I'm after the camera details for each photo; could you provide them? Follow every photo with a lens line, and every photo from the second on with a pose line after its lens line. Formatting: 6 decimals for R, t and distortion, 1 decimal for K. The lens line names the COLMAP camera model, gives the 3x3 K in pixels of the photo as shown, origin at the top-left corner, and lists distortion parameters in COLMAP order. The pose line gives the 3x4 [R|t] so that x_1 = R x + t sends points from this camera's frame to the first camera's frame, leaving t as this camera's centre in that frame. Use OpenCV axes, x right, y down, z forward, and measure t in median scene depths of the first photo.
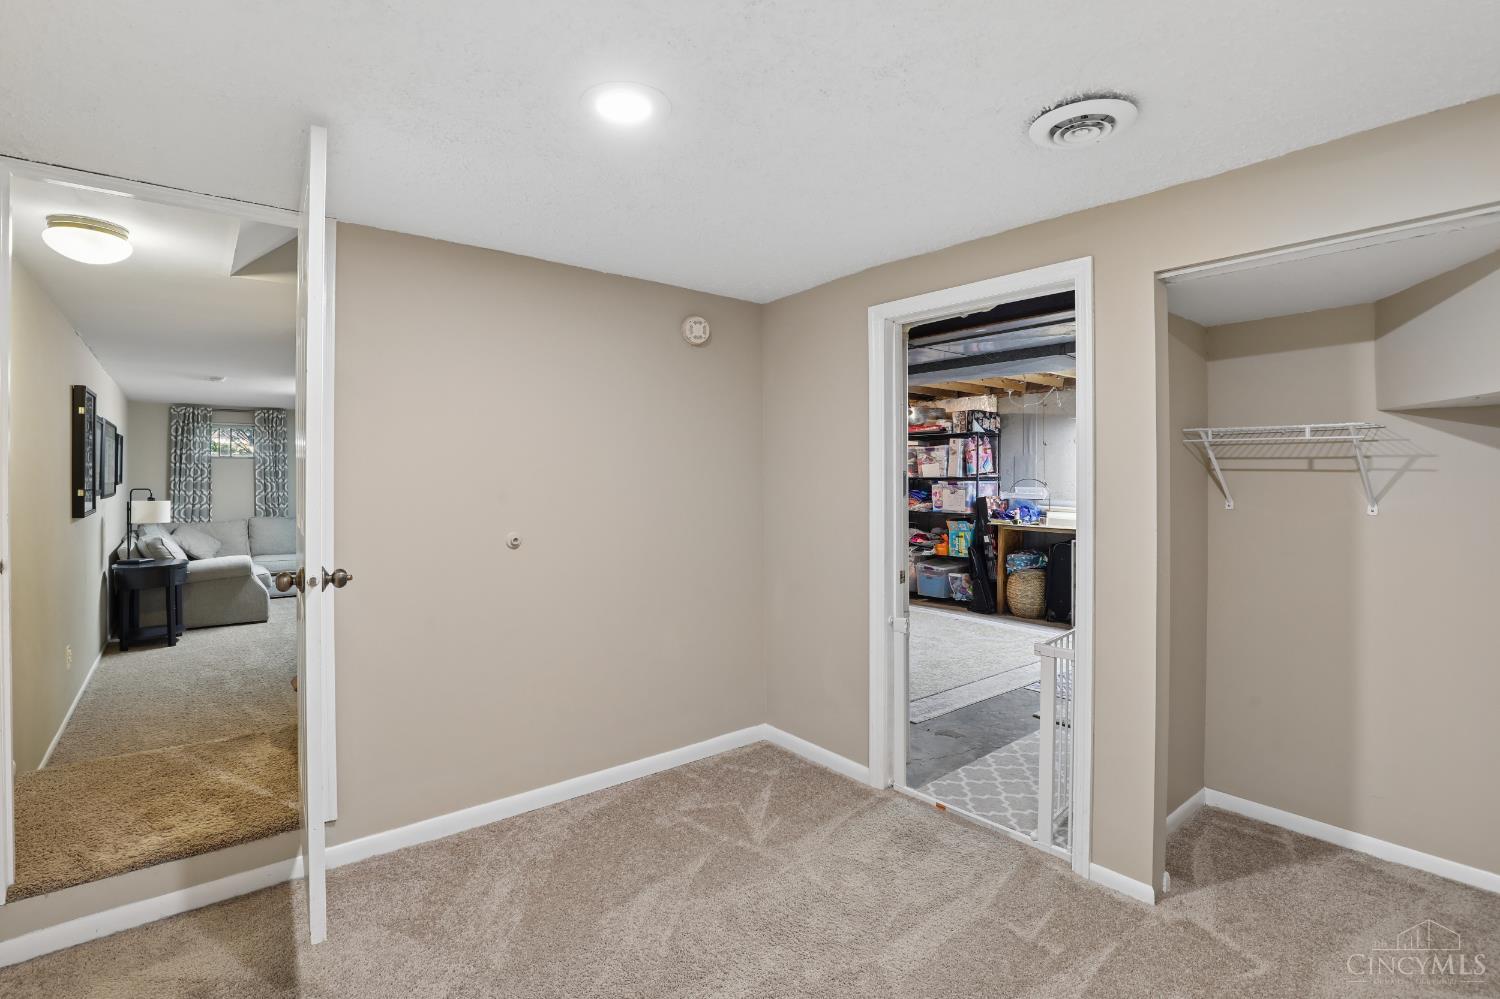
lens RADIAL K [[688.4, 0, 757.1], [0, 688.4, 485.1], [0, 0, 1]] dist [-0.002770, -0.000085]
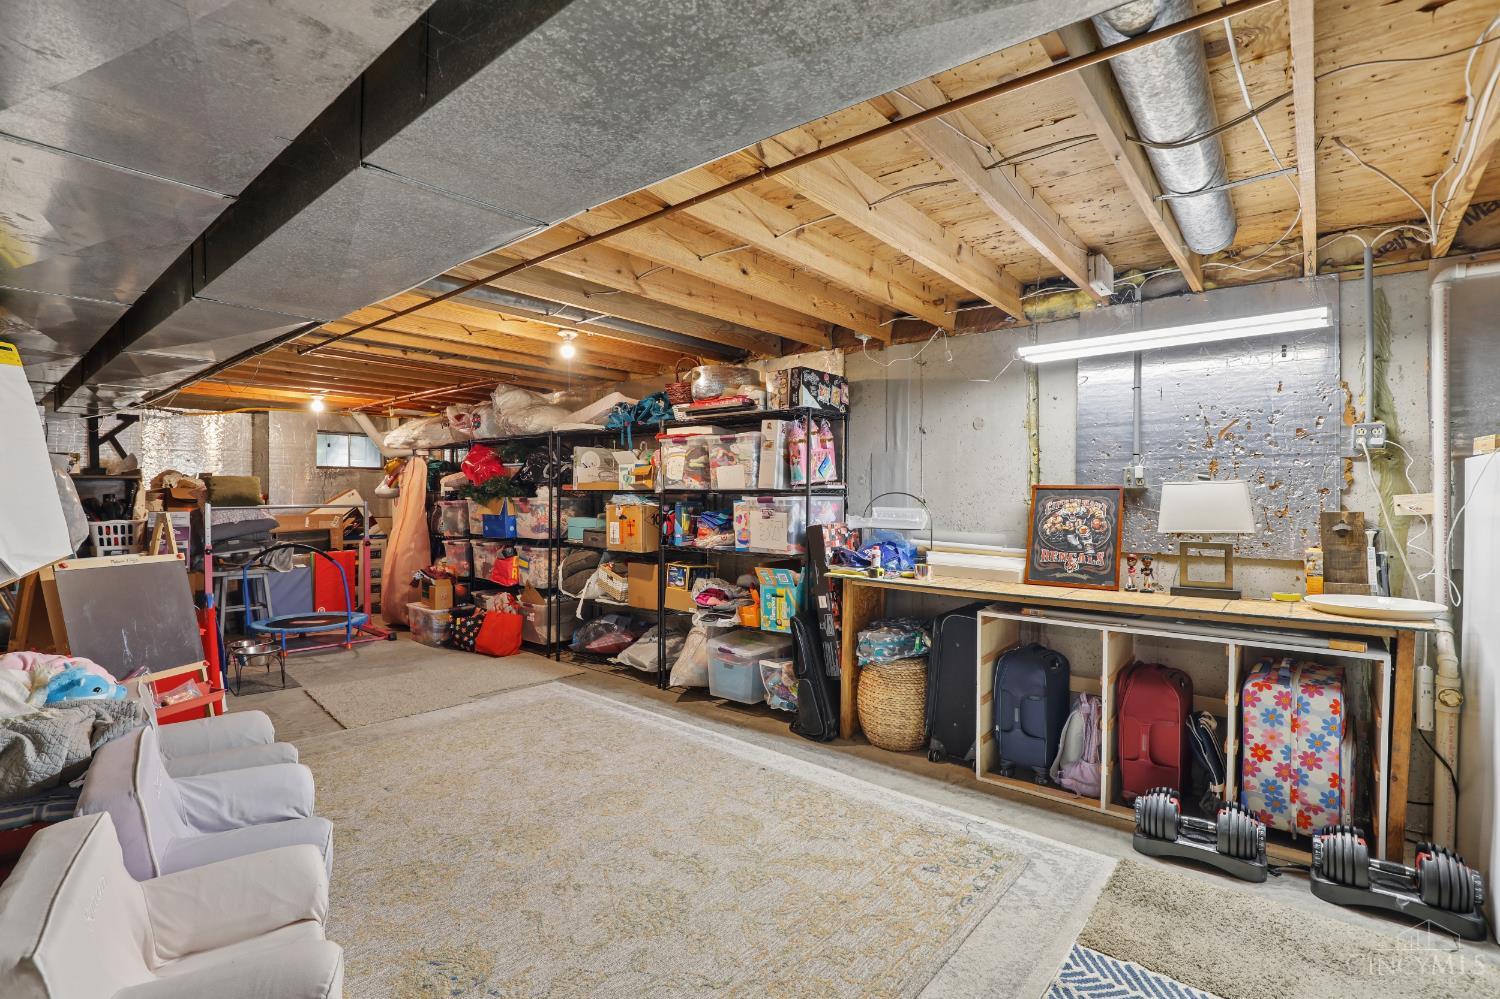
lens RADIAL K [[688.4, 0, 745.2], [0, 688.4, 502.5], [0, 0, 1]] dist [-0.002770, -0.000085]
pose [[0.983722, 0.003551, 0.179664, 0.169301], [-0.003663, 0.999993, 0.000294, -0.000807], [-0.179662, -0.000947, 0.983728, 0.459815]]
